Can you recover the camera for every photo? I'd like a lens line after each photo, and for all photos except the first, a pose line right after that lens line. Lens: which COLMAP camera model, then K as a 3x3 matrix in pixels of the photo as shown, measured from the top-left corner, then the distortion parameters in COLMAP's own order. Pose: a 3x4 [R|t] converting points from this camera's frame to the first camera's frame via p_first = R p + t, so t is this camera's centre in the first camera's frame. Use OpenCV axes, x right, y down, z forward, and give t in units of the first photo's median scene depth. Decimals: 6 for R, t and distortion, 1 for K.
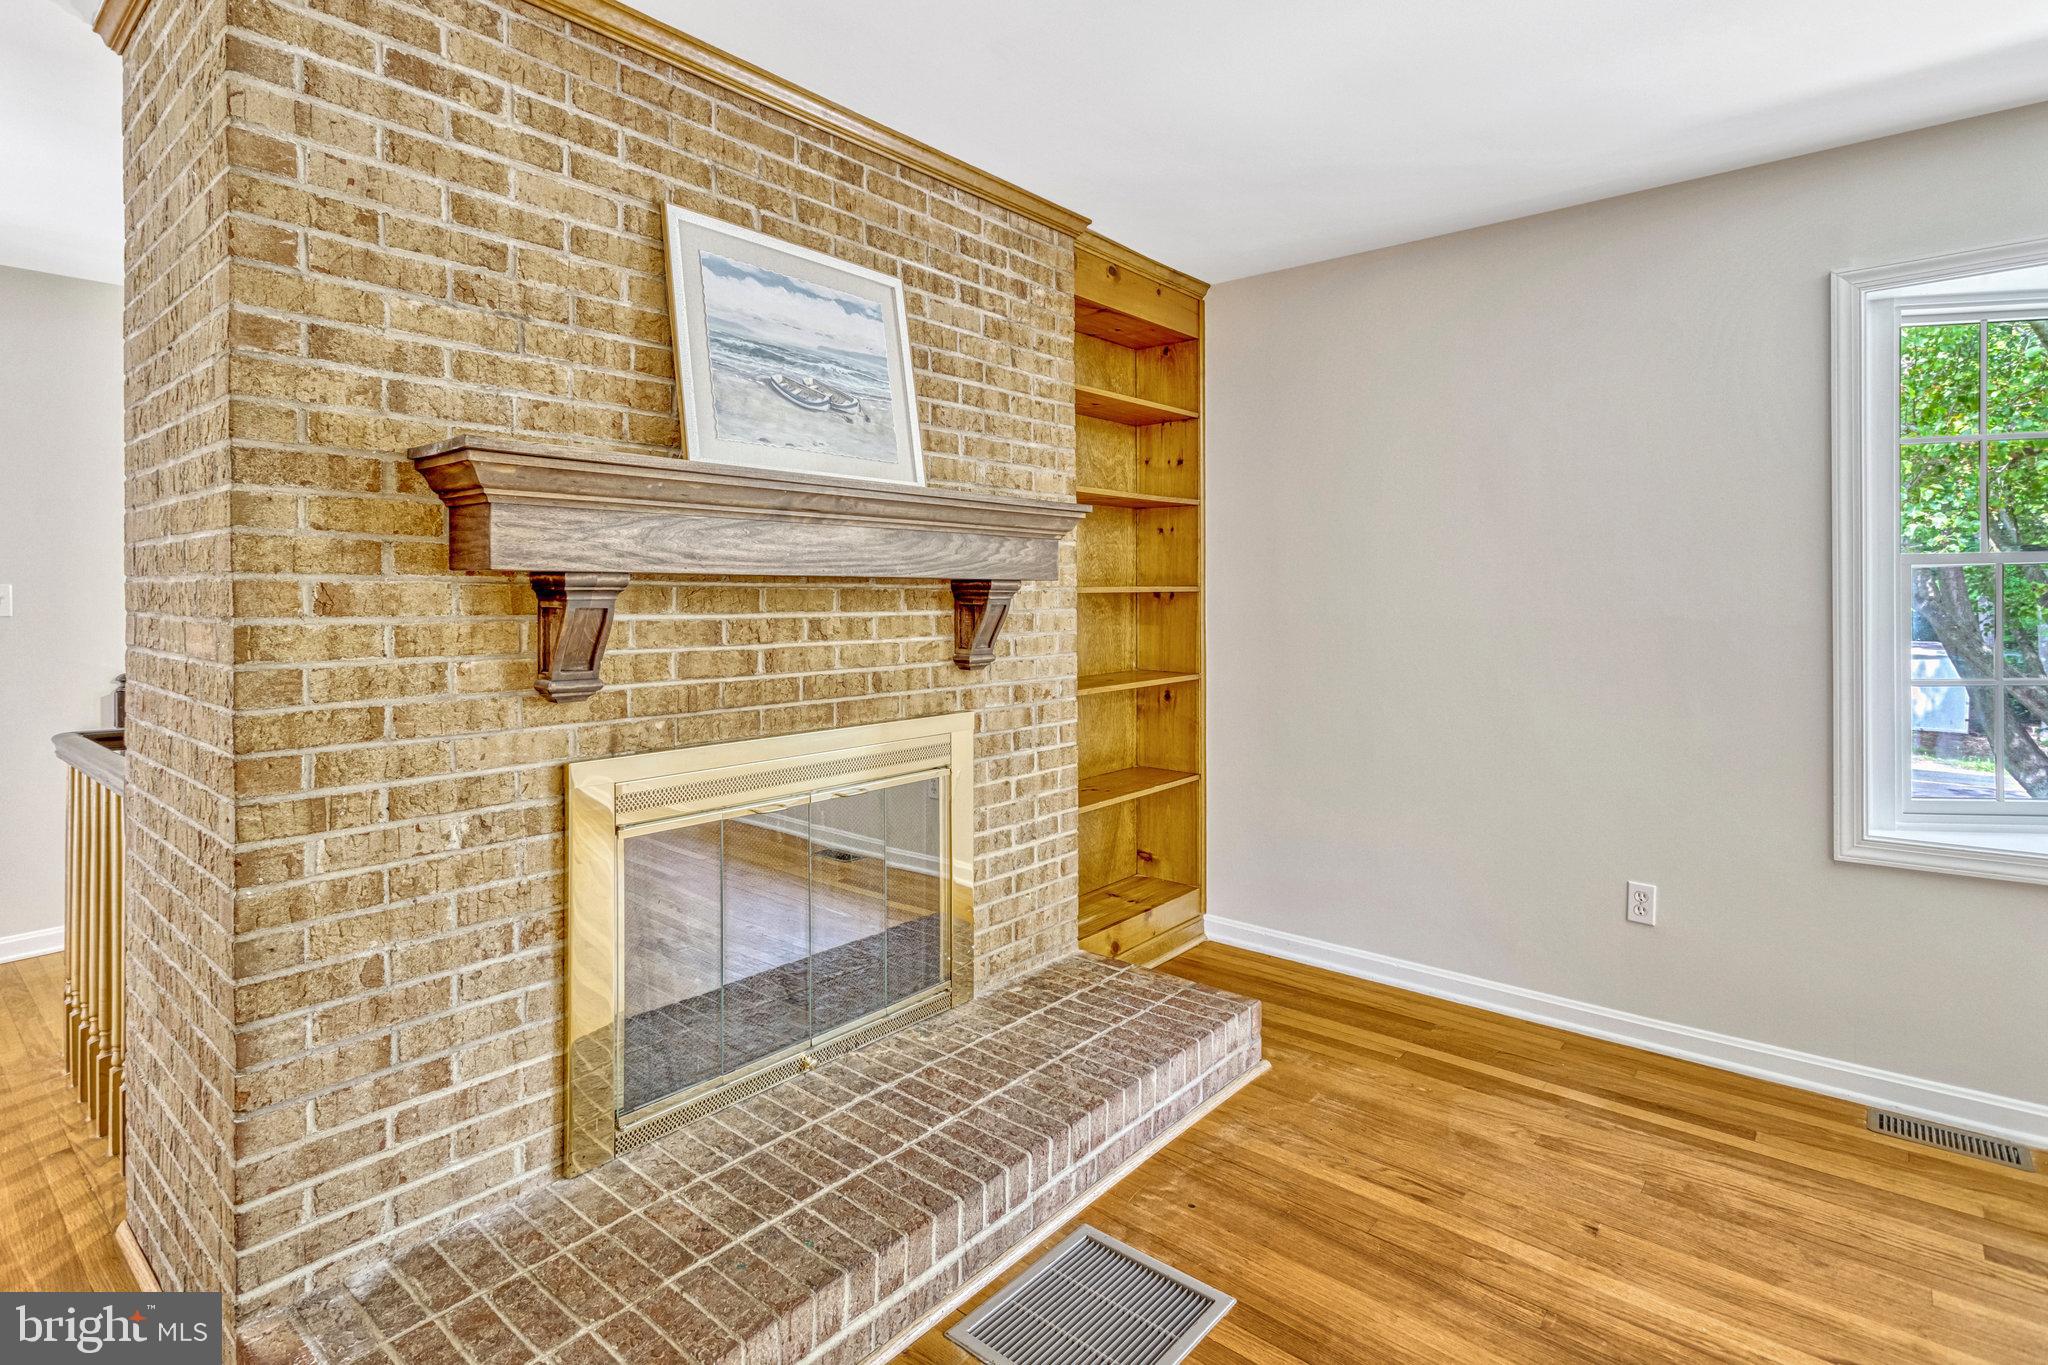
lens RADIAL K [[1026.9, 0, 1051.0], [0, 1026.9, 595.2], [0, 0, 1]] dist [0.006770, 0.002171]
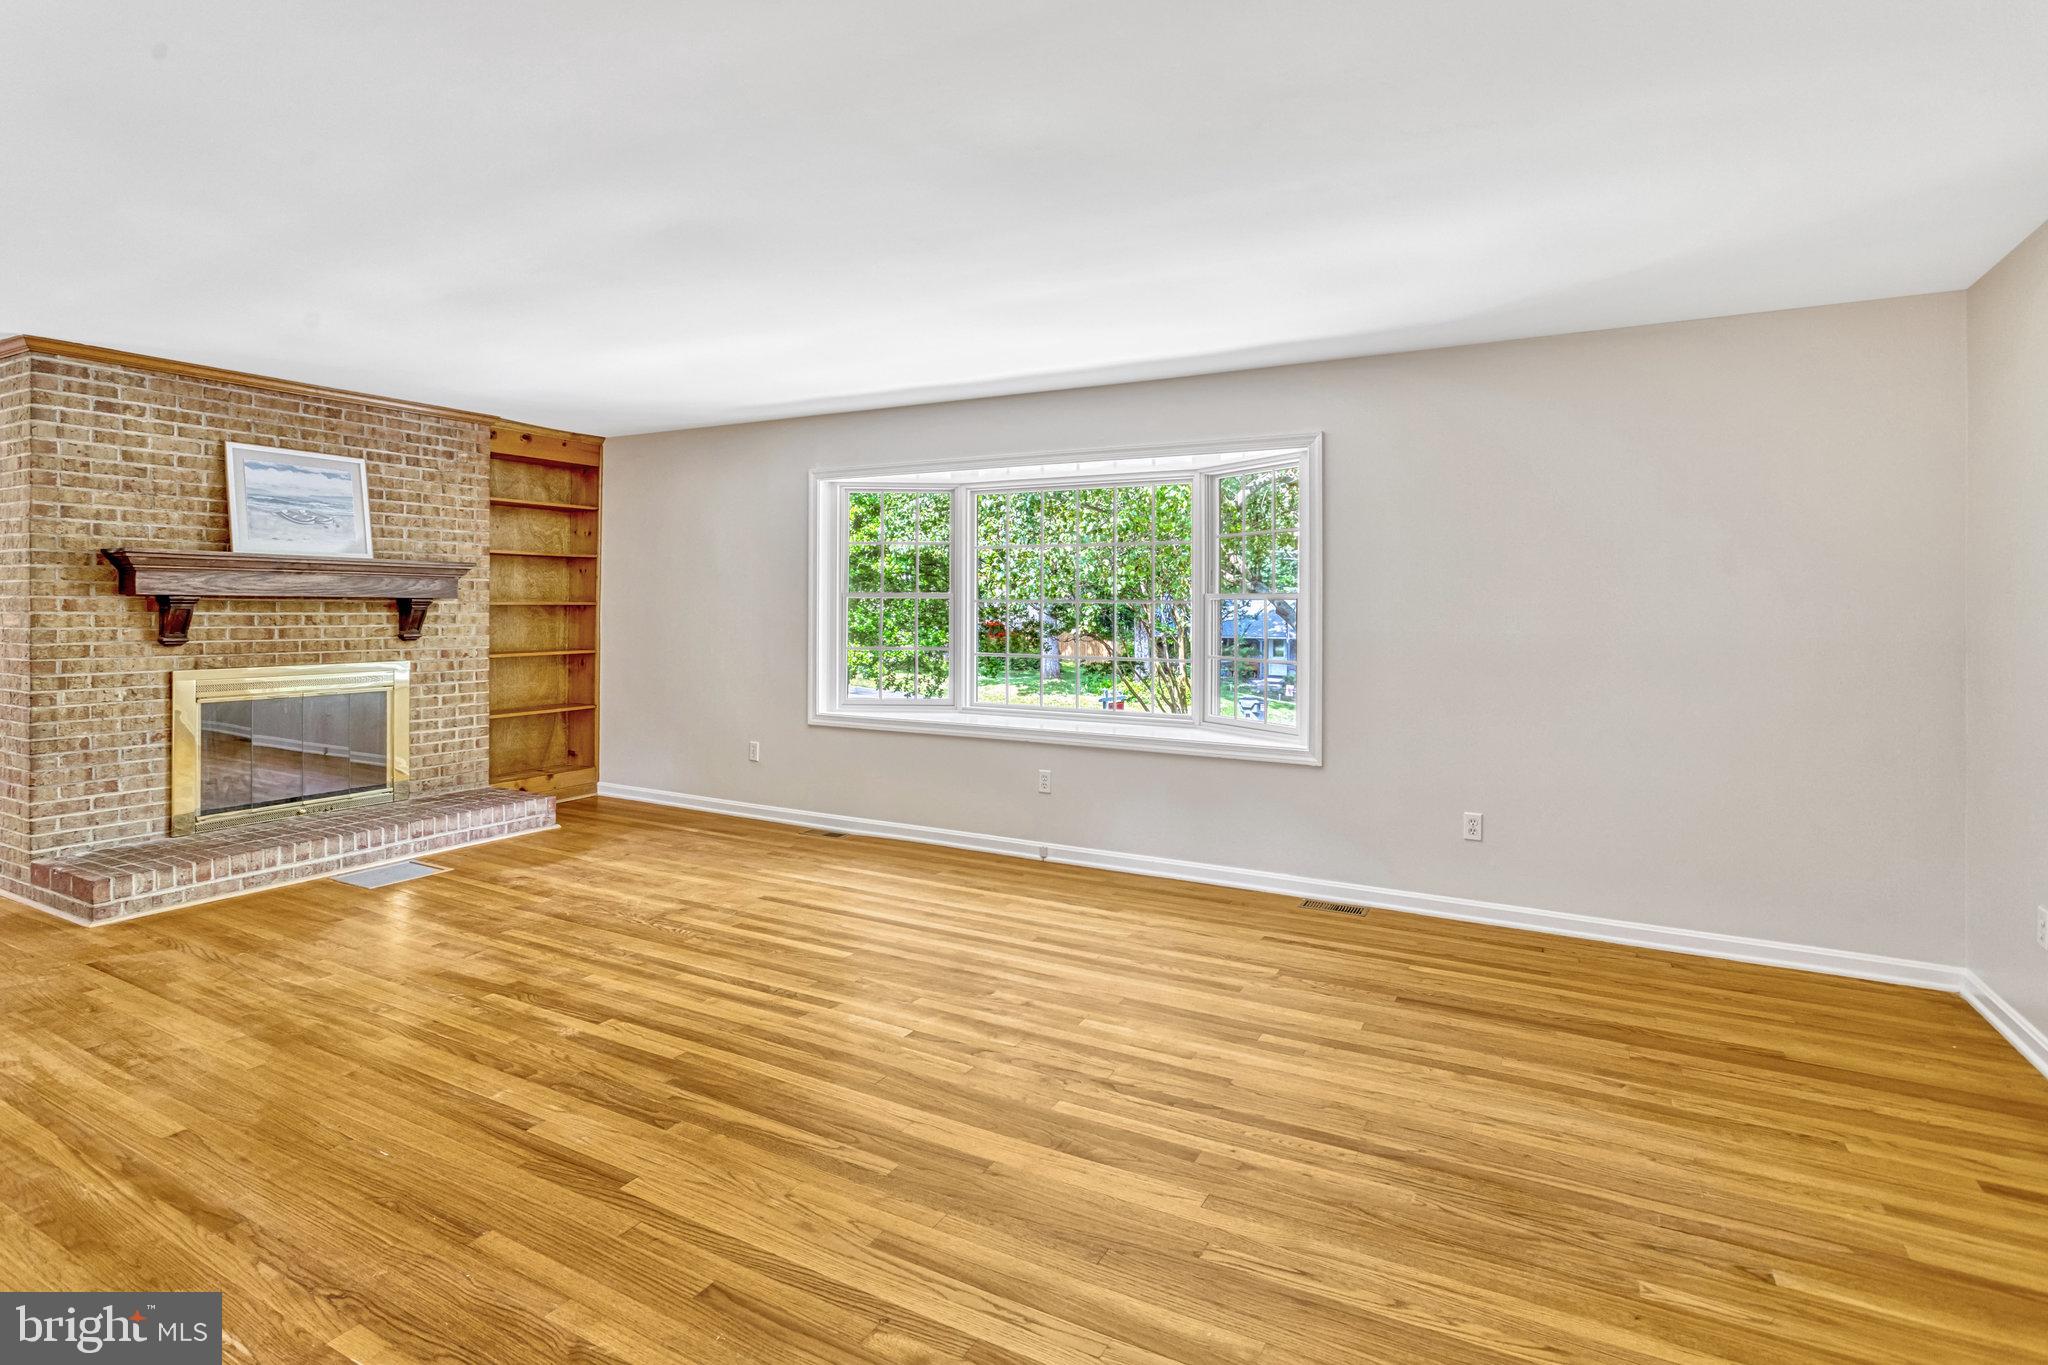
lens RADIAL K [[993.3, 0, 1025.5], [0, 993.3, 605.4], [0, 0, 1]] dist [-0.014009, 0.005551]
pose [[0.980066, 0.010083, 0.198418, 1.031333], [-0.009965, 0.999949, -0.001596, -0.013210], [-0.198424, -0.000413, 0.980116, -1.675359]]
